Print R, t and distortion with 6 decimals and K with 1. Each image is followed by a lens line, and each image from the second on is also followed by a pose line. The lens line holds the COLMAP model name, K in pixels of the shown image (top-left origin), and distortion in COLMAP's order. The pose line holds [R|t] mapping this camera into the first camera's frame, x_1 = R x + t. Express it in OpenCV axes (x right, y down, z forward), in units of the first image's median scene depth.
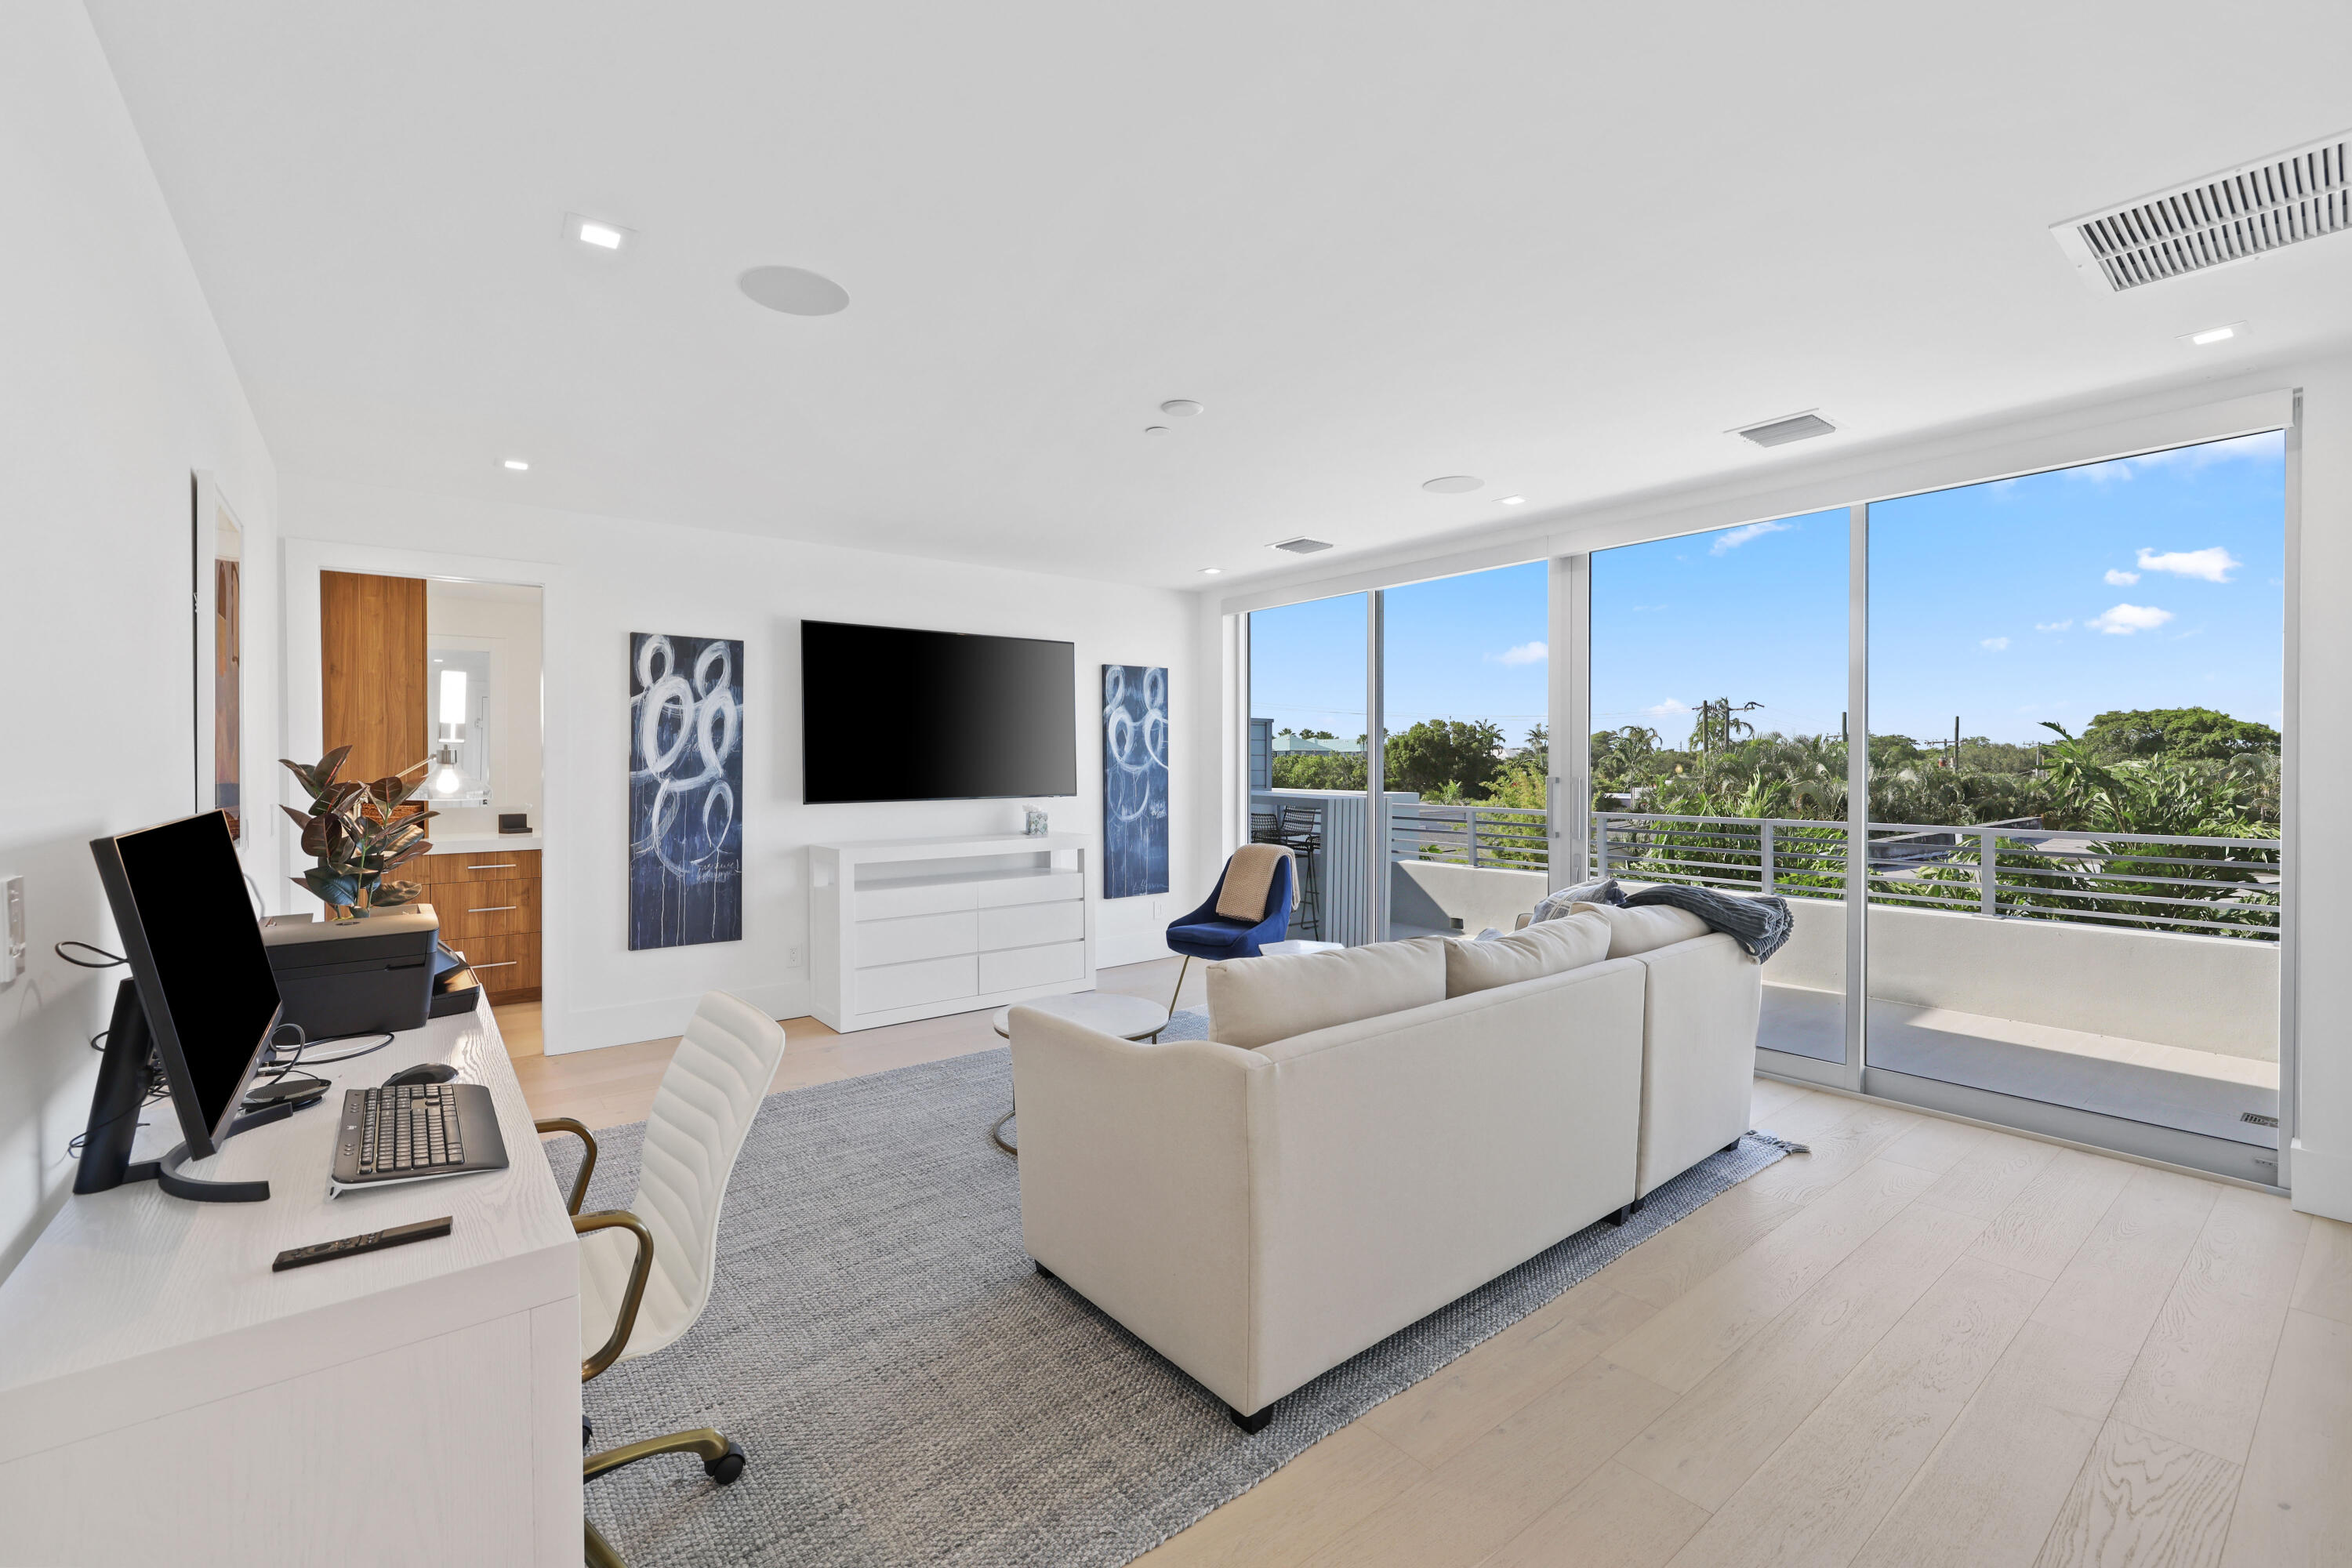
lens RADIAL K [[1017.8, 0, 1199.6], [0, 1017.8, 774.7], [0, 0, 1]] dist [0.002431, -0.001328]
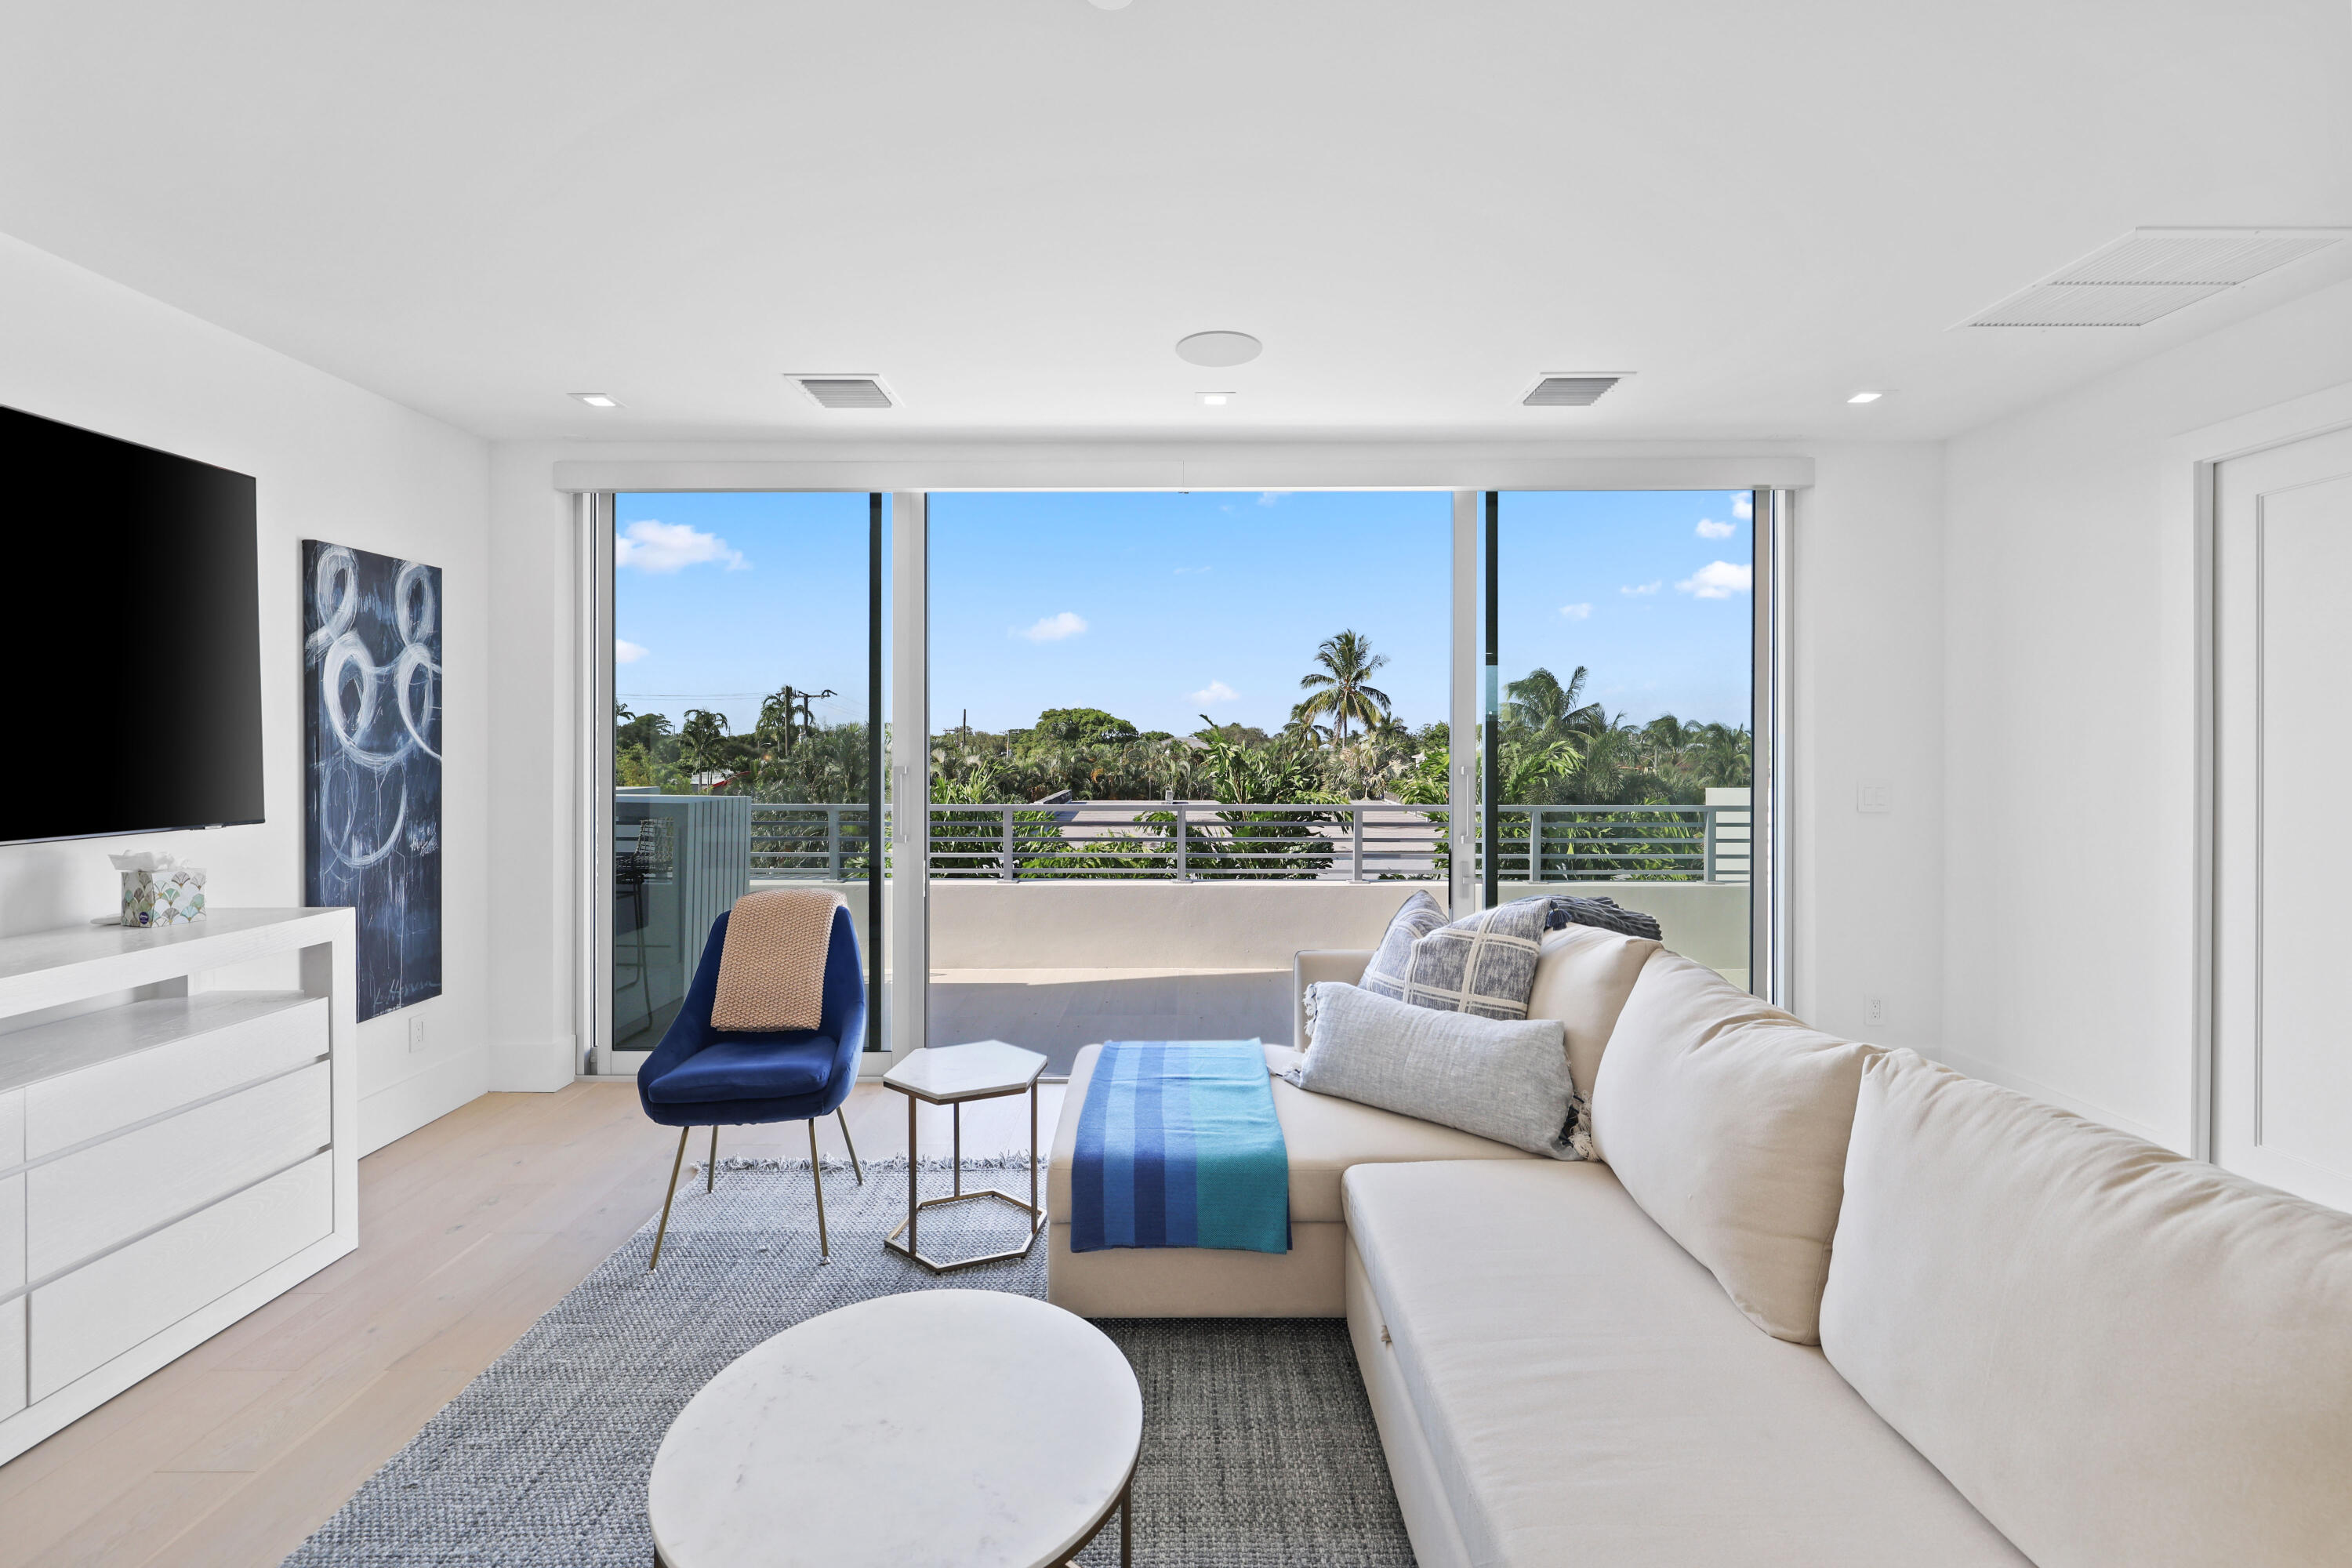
lens RADIAL K [[1017.8, 0, 1181.1], [0, 1017.8, 752.2], [0, 0, 1]] dist [0.002431, -0.001328]
pose [[0.631809, -0.004434, 0.775111, -0.219284], [0.010699, 0.999938, -0.003001, -0.004575], [-0.775050, 0.010189, 0.631818, 0.415615]]
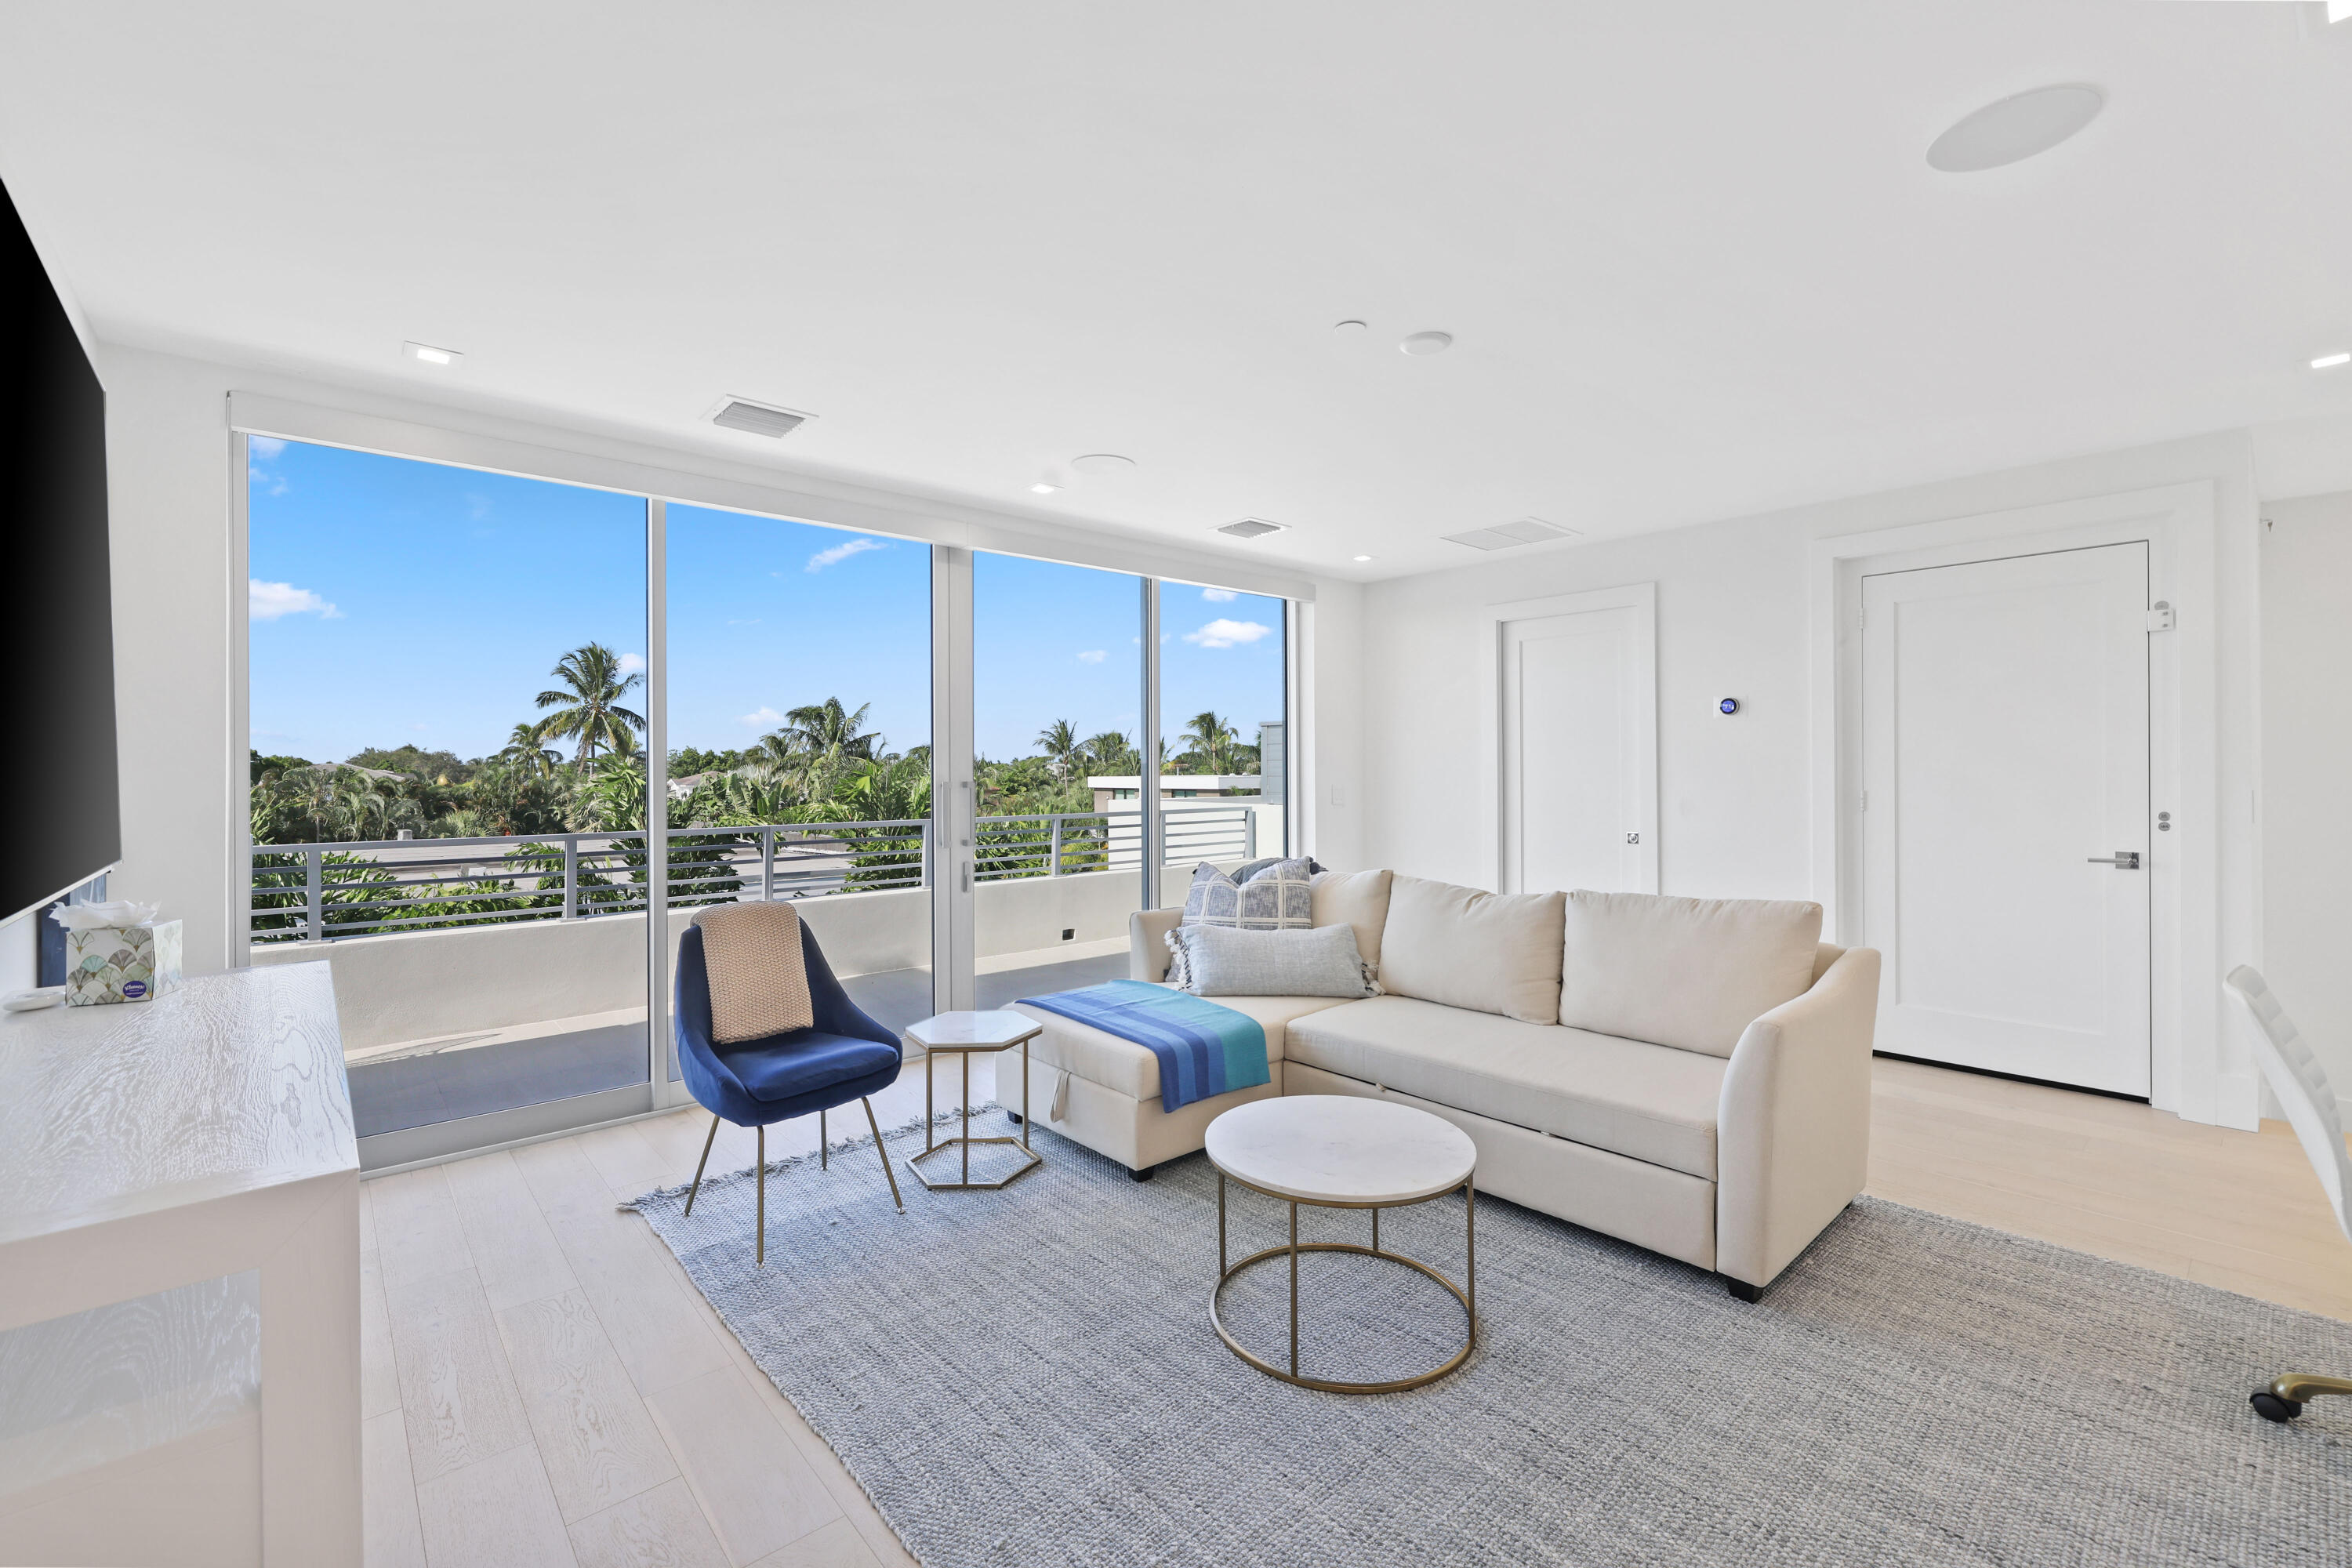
lens RADIAL K [[1017.8, 0, 1152.4], [0, 1017.8, 756.4], [0, 0, 1]] dist [0.002431, -0.001328]
pose [[-0.047535, 0.014234, 0.998768, -0.465518], [0.019838, 0.999715, -0.013304, -0.002346], [-0.998673, 0.019181, -0.047804, 0.693586]]
